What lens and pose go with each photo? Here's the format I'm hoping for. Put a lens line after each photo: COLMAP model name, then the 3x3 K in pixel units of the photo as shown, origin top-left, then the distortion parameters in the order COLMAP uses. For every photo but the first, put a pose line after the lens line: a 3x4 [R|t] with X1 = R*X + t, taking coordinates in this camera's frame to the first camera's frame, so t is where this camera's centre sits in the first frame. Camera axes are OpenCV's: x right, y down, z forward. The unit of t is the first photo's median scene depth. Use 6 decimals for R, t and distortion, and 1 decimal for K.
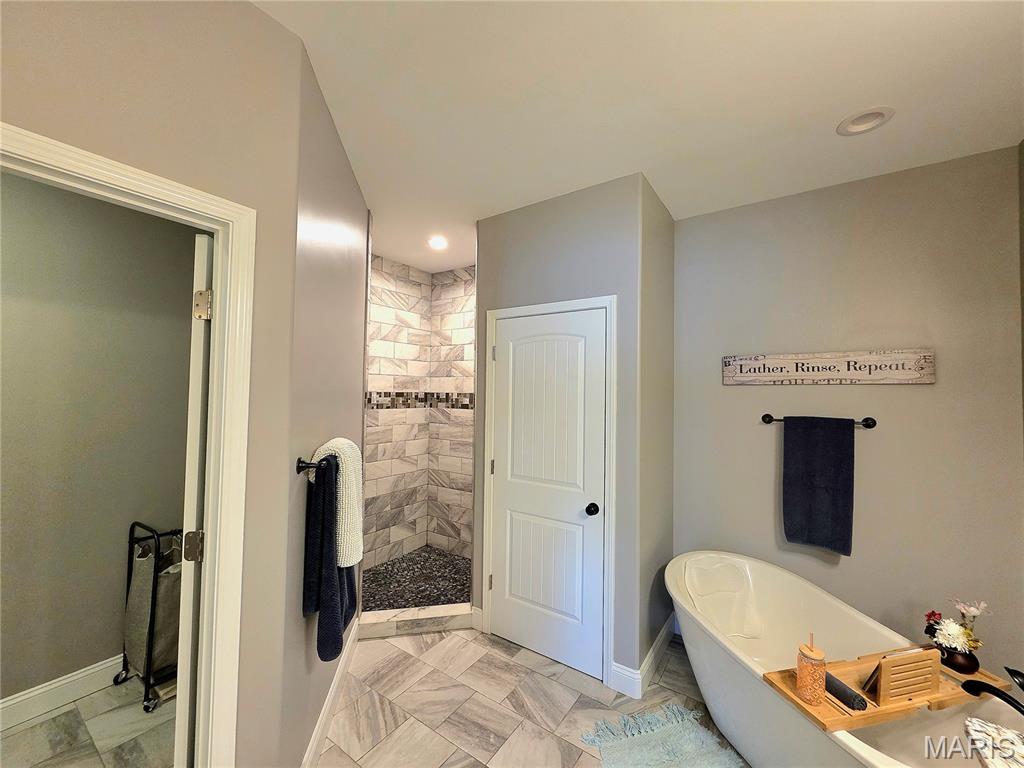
lens RADIAL K [[407.7, 0, 515.5], [0, 407.7, 381.8], [0, 0, 1]] dist [0.001014, 0.000309]
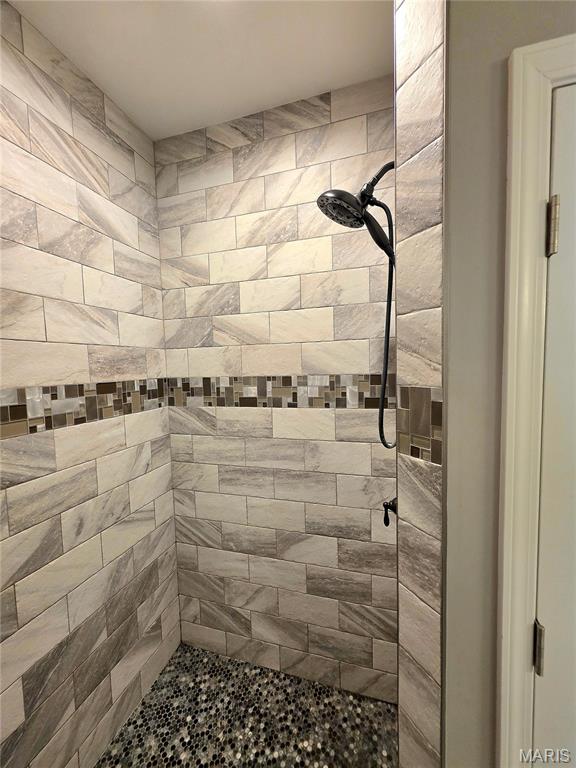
lens RADIAL K [[305.8, 0, 290.1], [0, 305.8, 386.2], [0, 0, 1]] dist [0.001014, 0.000309]
pose [[0.950665, -0.061193, 0.304123, -0.187952], [0.032884, 0.994706, 0.097354, 0.003521], [-0.308470, -0.082551, 0.947645, 0.598108]]
